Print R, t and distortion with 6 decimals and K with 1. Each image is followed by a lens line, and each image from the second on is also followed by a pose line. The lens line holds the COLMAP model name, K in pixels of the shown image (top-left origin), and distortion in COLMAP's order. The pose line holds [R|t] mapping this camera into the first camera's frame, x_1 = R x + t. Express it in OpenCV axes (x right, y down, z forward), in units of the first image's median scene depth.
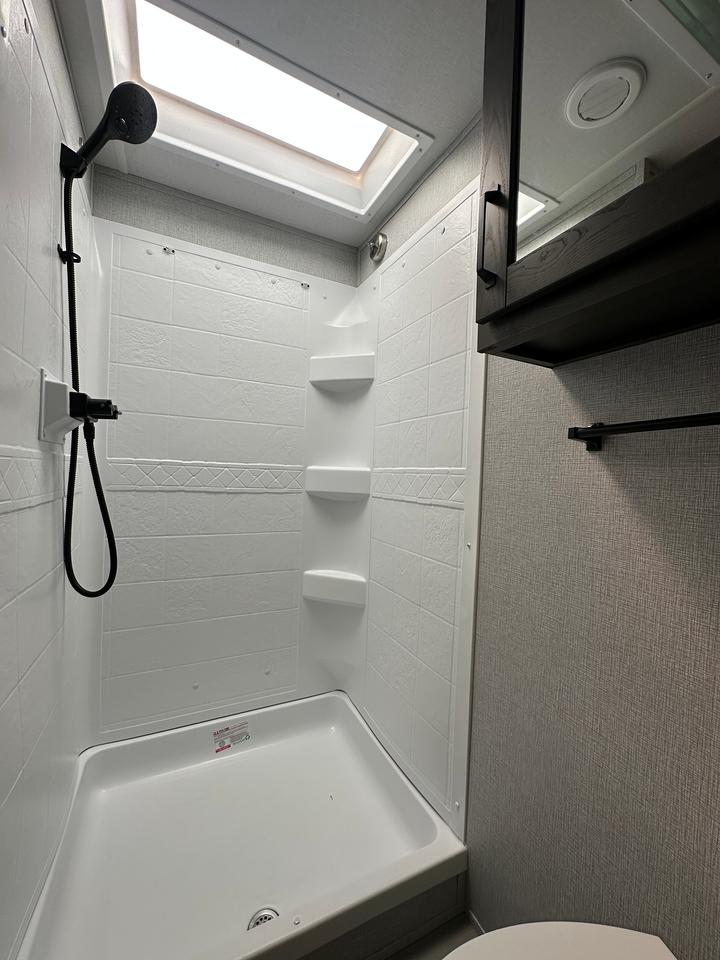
lens RADIAL K [[384.6, 0, 360.0], [0, 384.6, 480.0], [0, 0, 1]] dist [-0.004982, 0.000486]
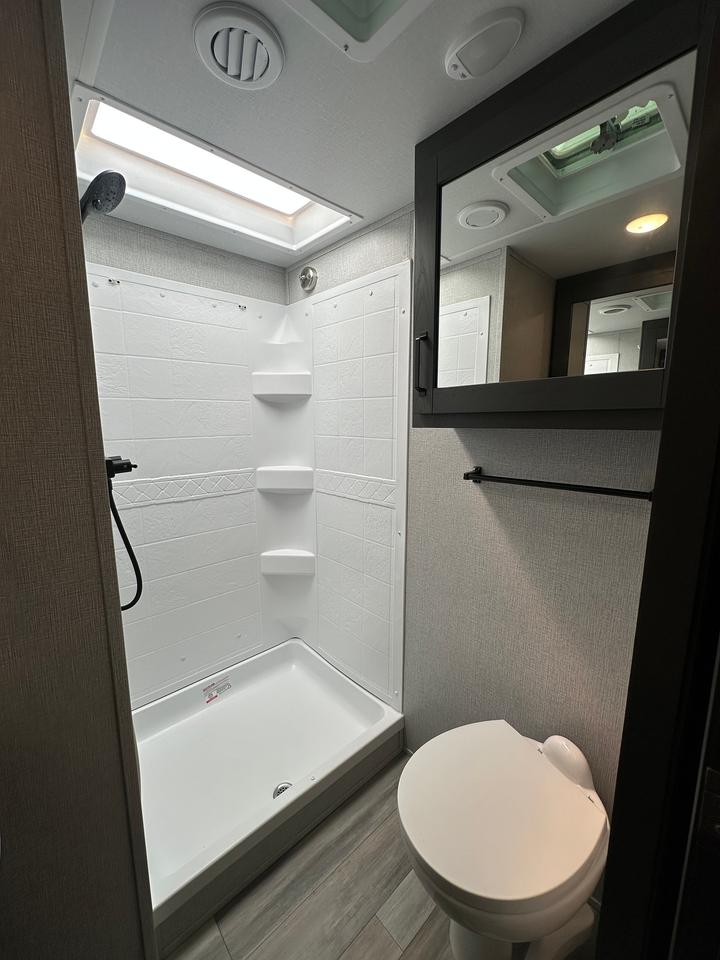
lens RADIAL K [[384.6, 0, 360.0], [0, 384.6, 480.0], [0, 0, 1]] dist [-0.004982, 0.000486]
pose [[0.958476, -0.083055, 0.272810, -0.177208], [0.040440, 0.986567, 0.158273, -0.193355], [-0.282291, -0.140668, 0.948960, -0.237399]]
